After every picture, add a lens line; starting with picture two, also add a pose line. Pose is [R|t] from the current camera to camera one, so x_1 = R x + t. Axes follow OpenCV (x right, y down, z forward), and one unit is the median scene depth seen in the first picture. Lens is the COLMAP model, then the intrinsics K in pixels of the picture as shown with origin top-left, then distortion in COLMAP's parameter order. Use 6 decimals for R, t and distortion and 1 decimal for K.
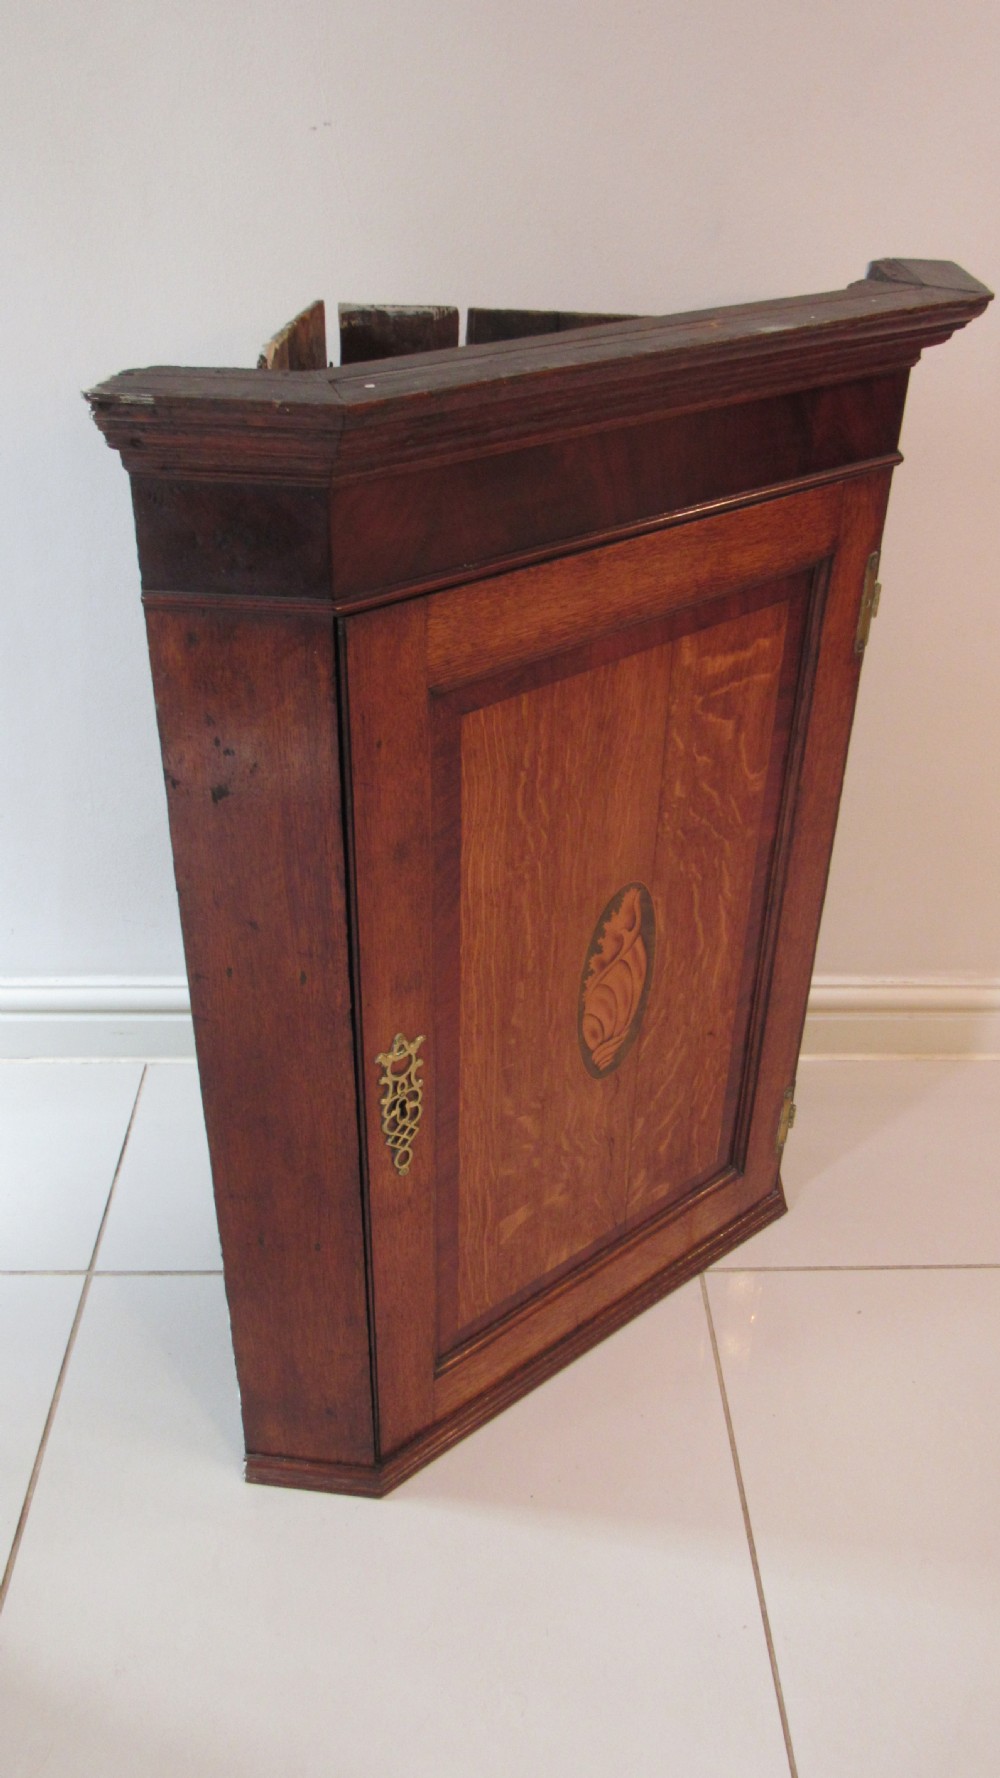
lens RADIAL K [[1483.9, 0, 500.0], [0, 1483.9, 889.0], [0, 0, 1]] dist [-0.028623, 0.004373]
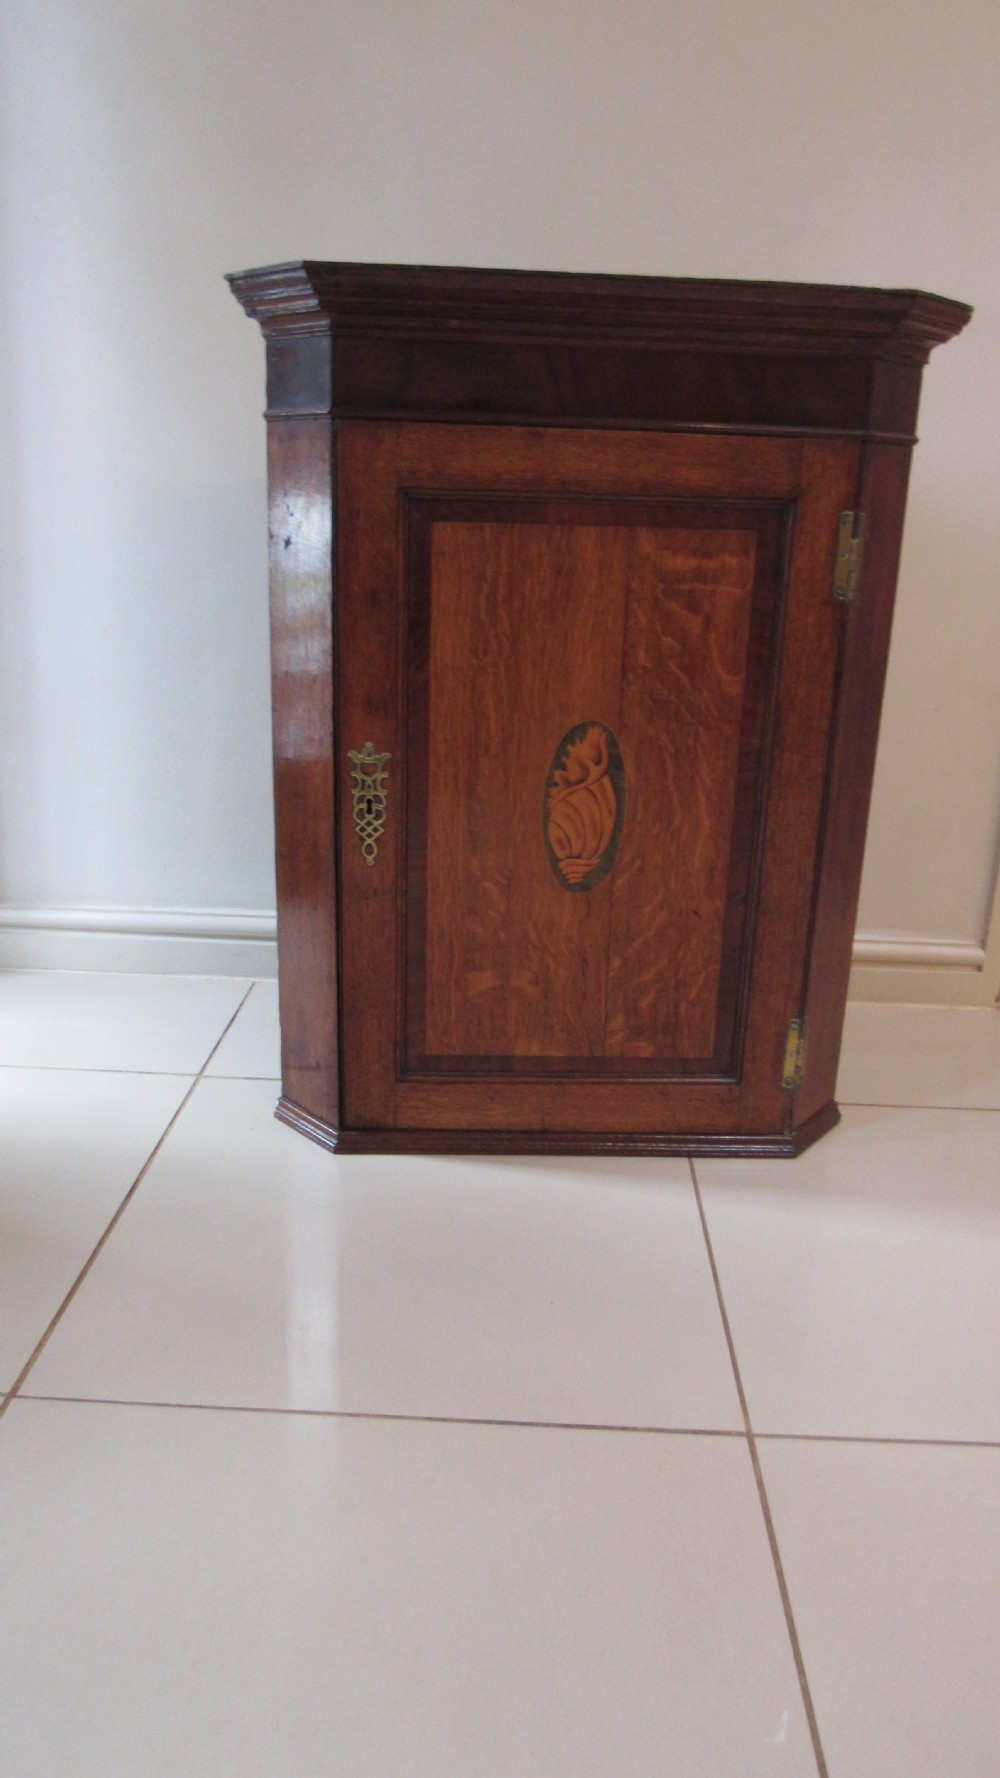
lens RADIAL K [[1280.4, 0, 500.0], [0, 1280.4, 889.0], [0, 0, 1]] dist [-0.020051, 0.002494]
pose [[0.778347, 0.197115, -0.596088, 0.752701], [-0.349838, 0.924549, -0.151073, 0.346530], [0.521334, 0.326122, 0.788578, 0.094509]]
